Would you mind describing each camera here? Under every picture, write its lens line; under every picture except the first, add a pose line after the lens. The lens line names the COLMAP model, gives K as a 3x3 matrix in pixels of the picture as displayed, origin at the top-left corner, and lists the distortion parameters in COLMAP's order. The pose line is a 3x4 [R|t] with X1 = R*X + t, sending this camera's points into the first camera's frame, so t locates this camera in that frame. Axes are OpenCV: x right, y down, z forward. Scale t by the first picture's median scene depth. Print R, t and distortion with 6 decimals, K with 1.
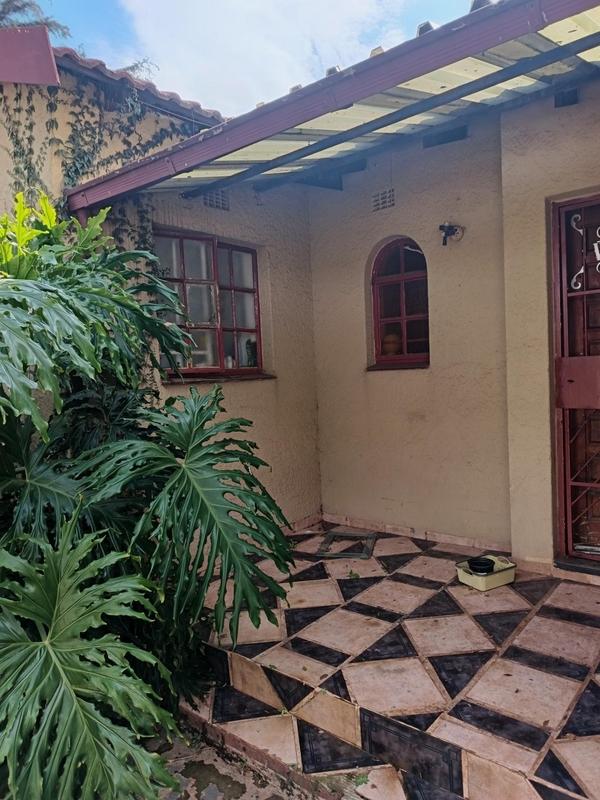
lens RADIAL K [[554.5, 0, 300.0], [0, 554.5, 400.0], [0, 0, 1]] dist [0.046561, -0.058271]
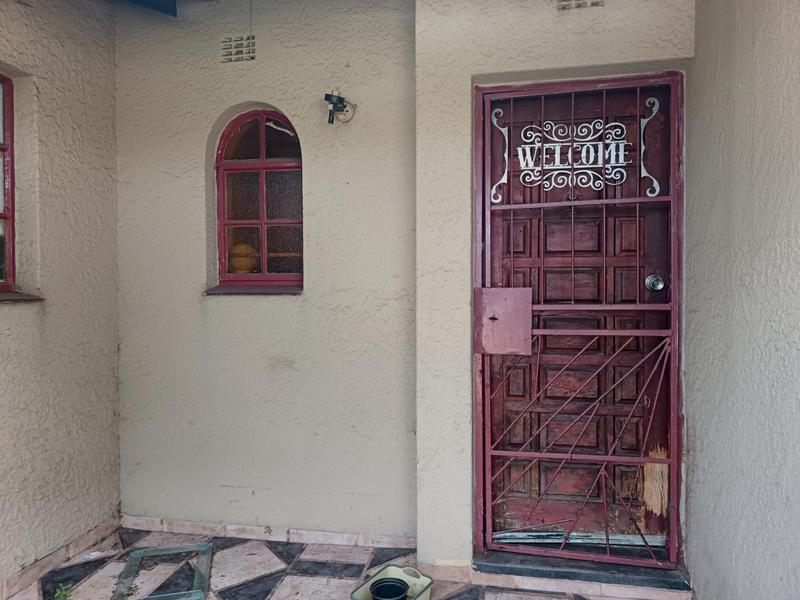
lens RADIAL K [[554.5, 0, 400.0], [0, 554.5, 300.0], [0, 0, 1]] dist [0.046561, -0.058271]
pose [[0.871886, 0.035697, 0.488406, -0.002843], [-0.011195, 0.998532, -0.052997, -0.014407], [-0.489580, 0.040739, 0.871006, 0.319877]]
